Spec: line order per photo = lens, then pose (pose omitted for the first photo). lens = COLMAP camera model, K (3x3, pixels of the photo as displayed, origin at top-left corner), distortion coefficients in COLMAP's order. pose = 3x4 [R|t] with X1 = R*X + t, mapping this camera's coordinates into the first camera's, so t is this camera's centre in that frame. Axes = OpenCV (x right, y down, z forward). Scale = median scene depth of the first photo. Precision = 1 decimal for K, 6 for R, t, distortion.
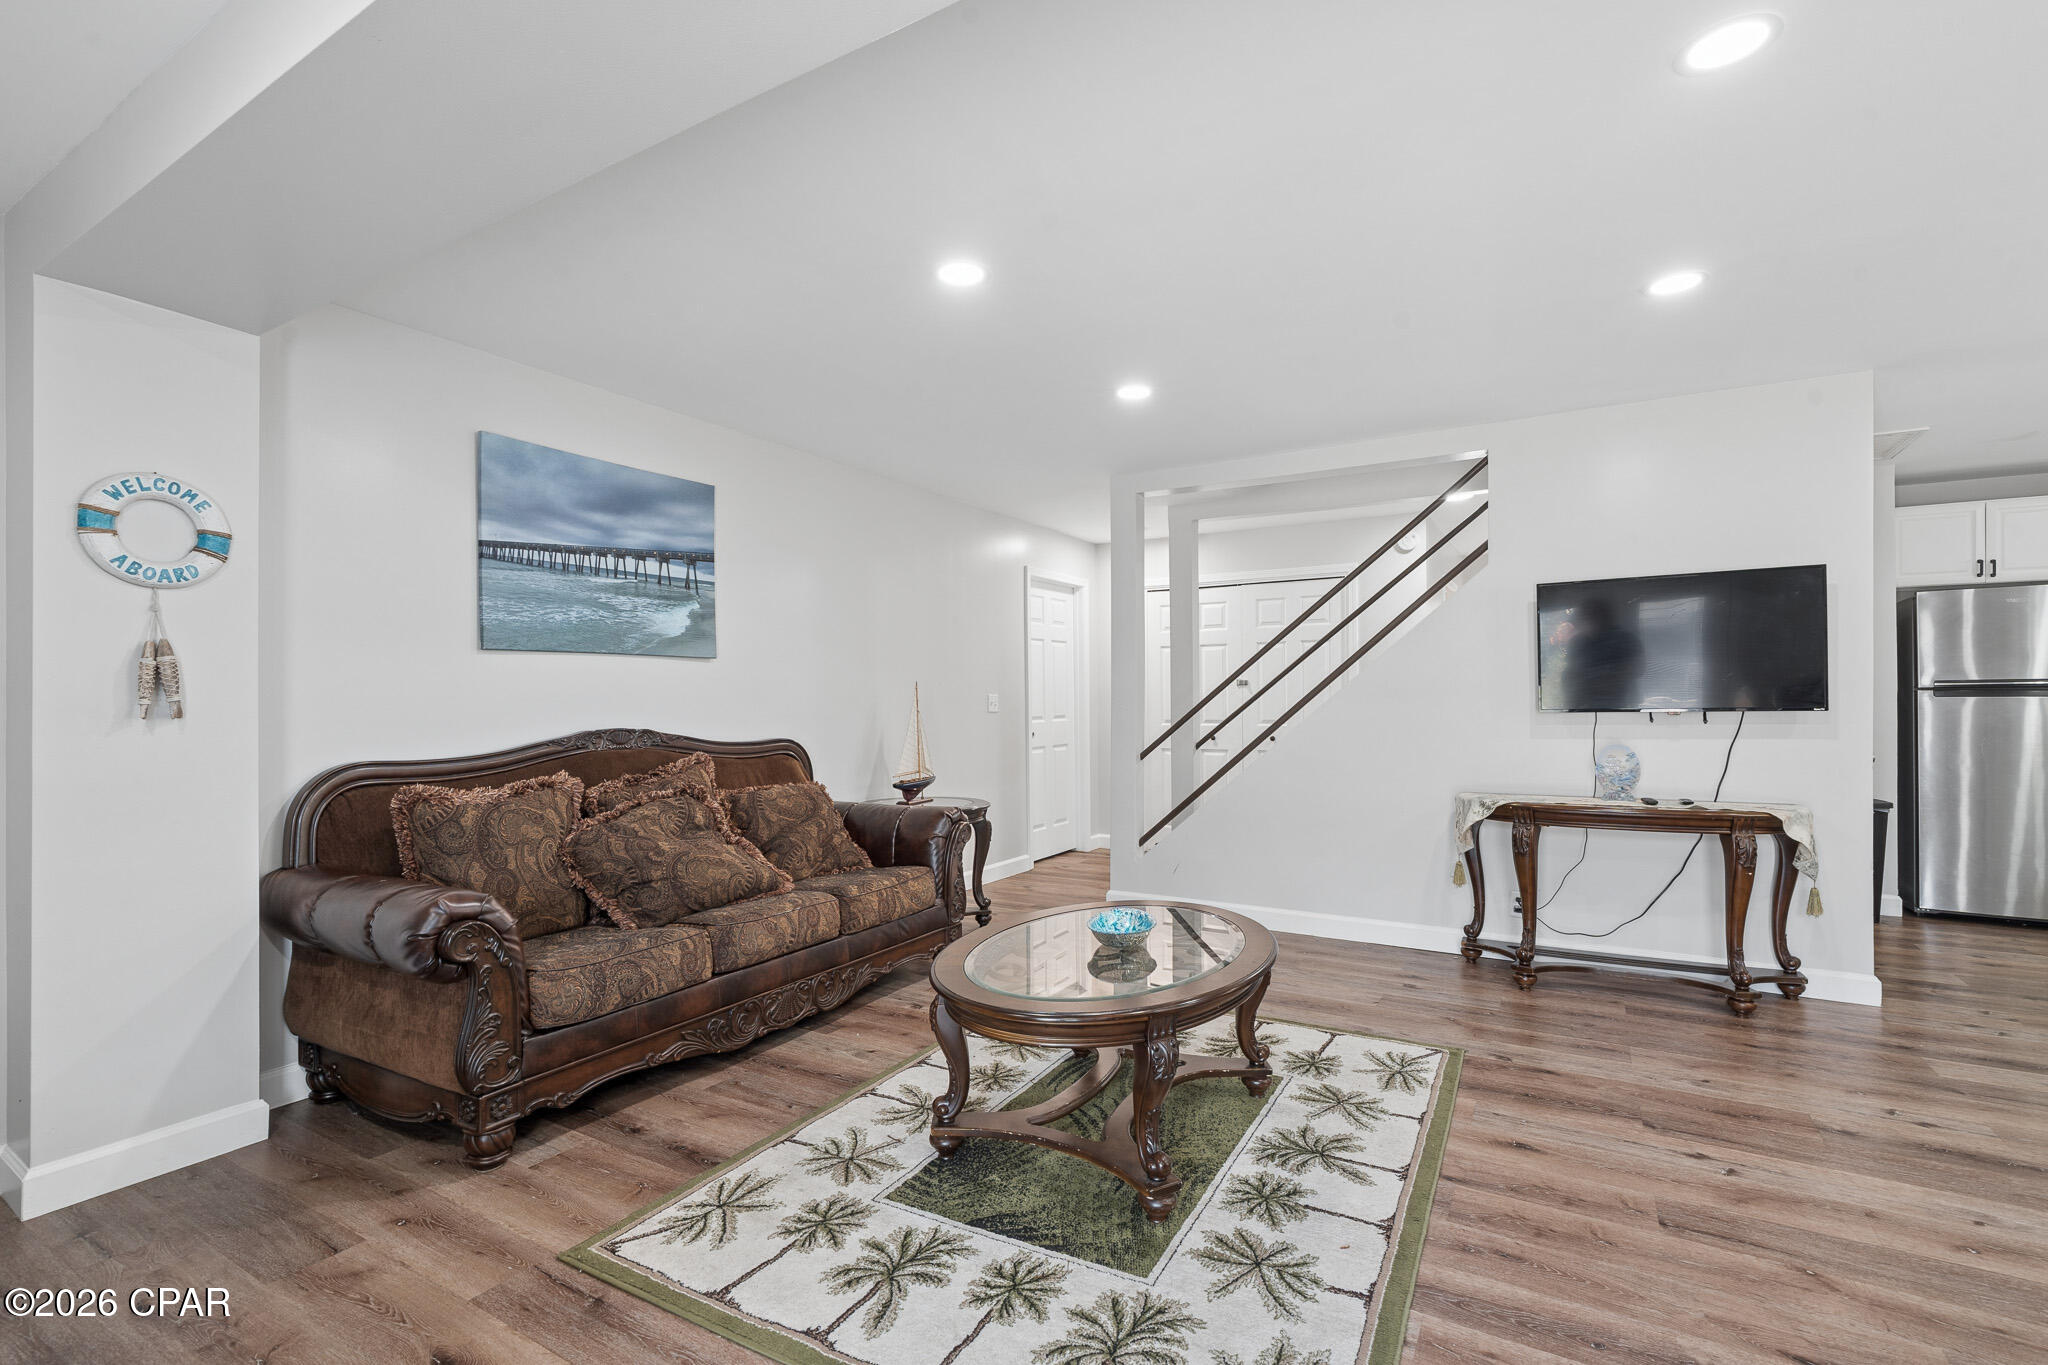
lens RADIAL K [[921.3, 0, 1029.1], [0, 921.3, 699.0], [0, 0, 1]] dist [-0.000583, 0.000686]
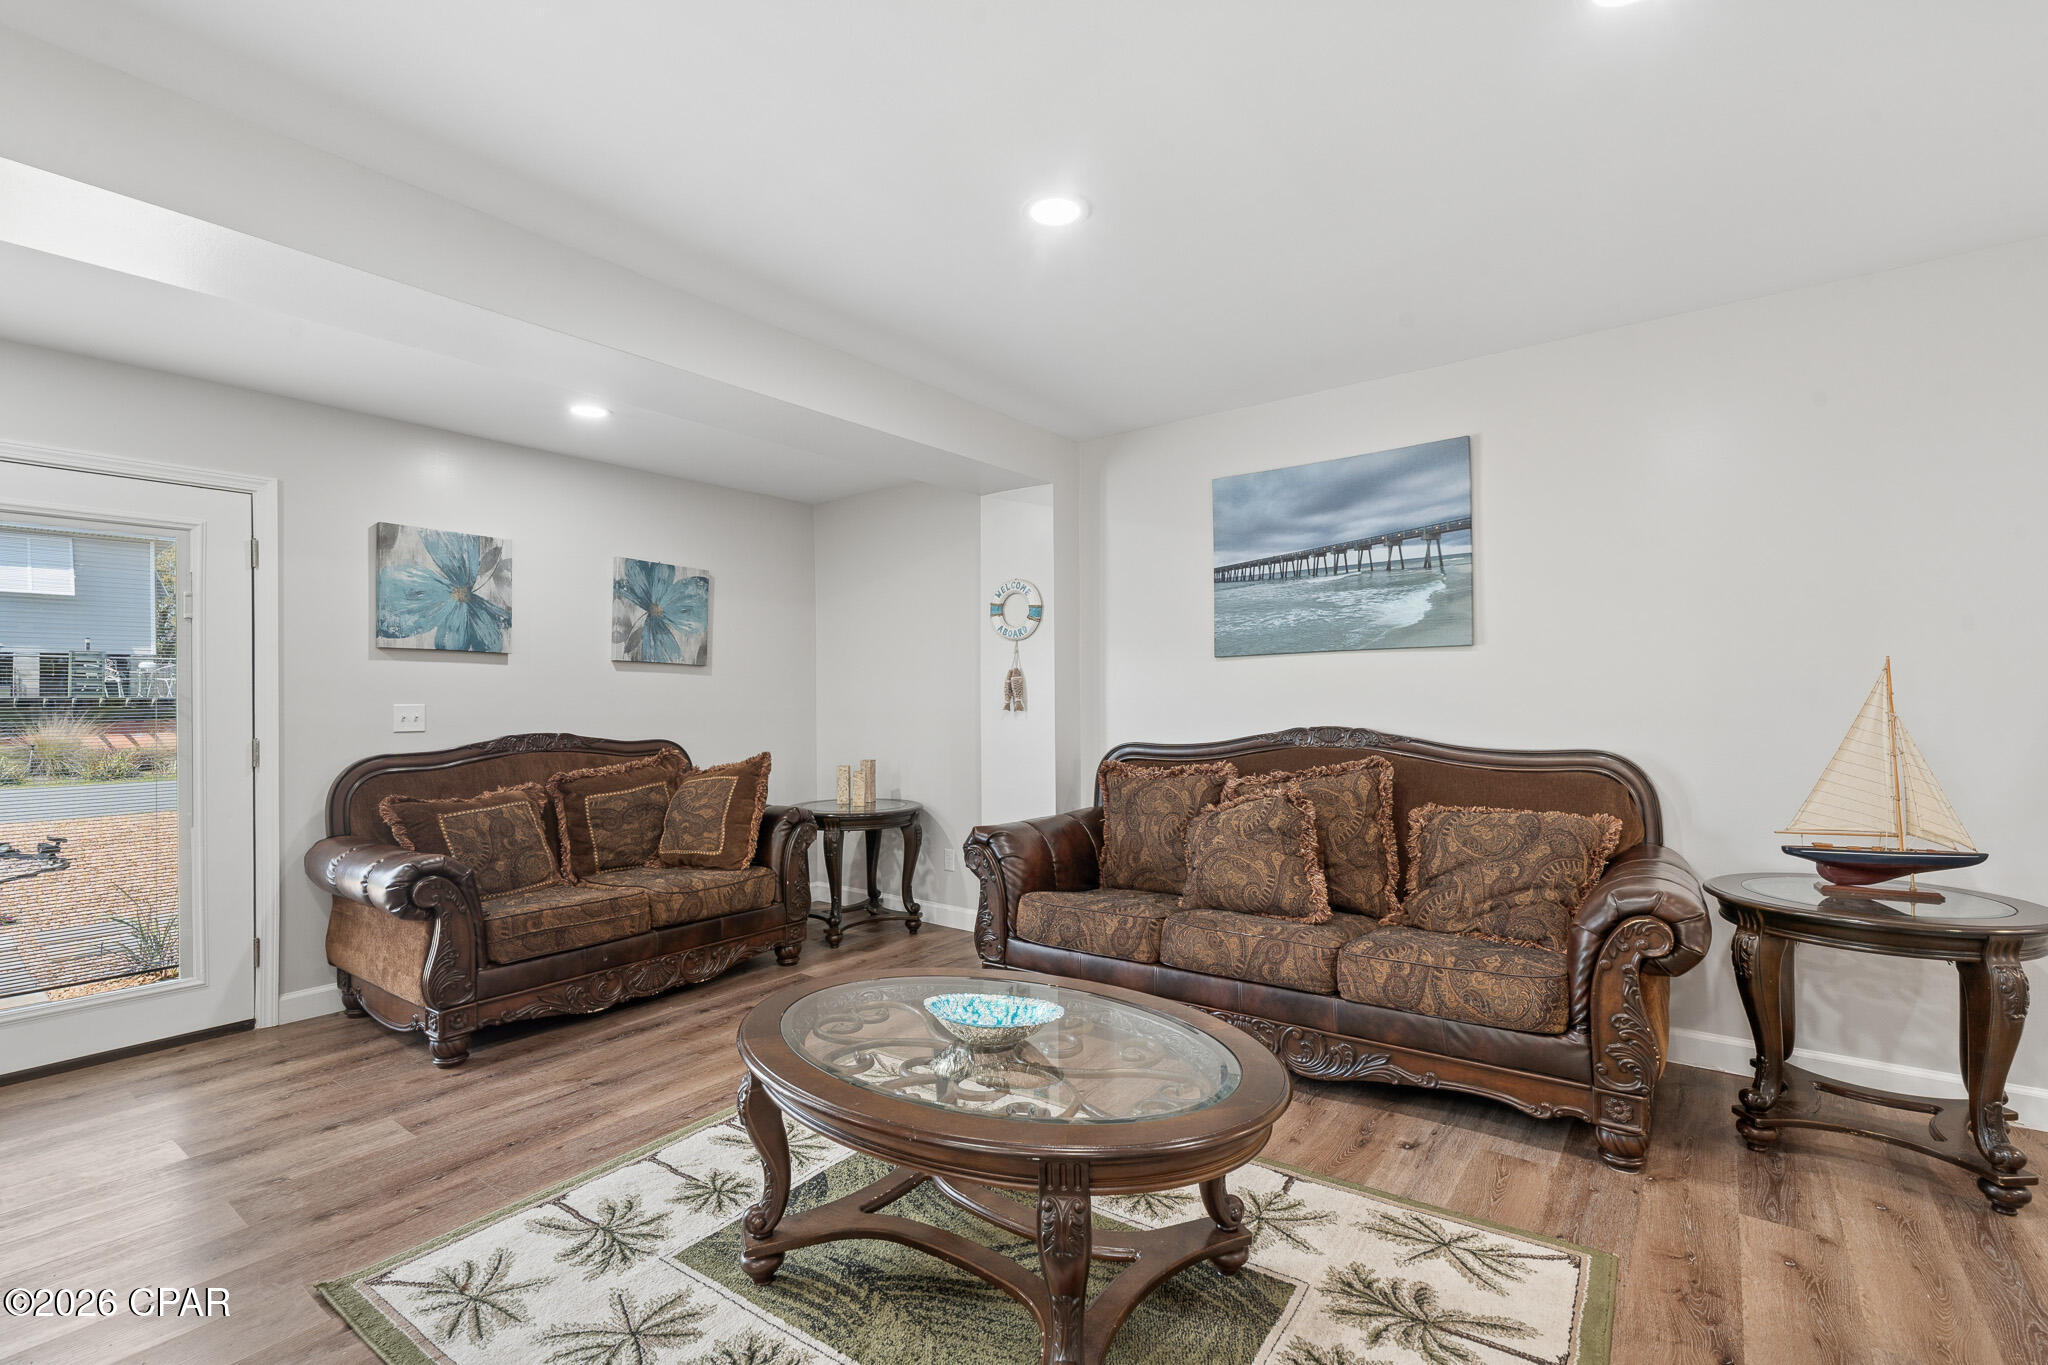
lens RADIAL K [[921.3, 0, 1029.1], [0, 921.3, 699.0], [0, 0, 1]] dist [-0.000583, 0.000686]
pose [[-0.102399, 0.001589, -0.994742, 0.585814], [0.011269, 0.999936, 0.000438, -0.001478], [0.994680, -0.011164, -0.102411, 0.787196]]
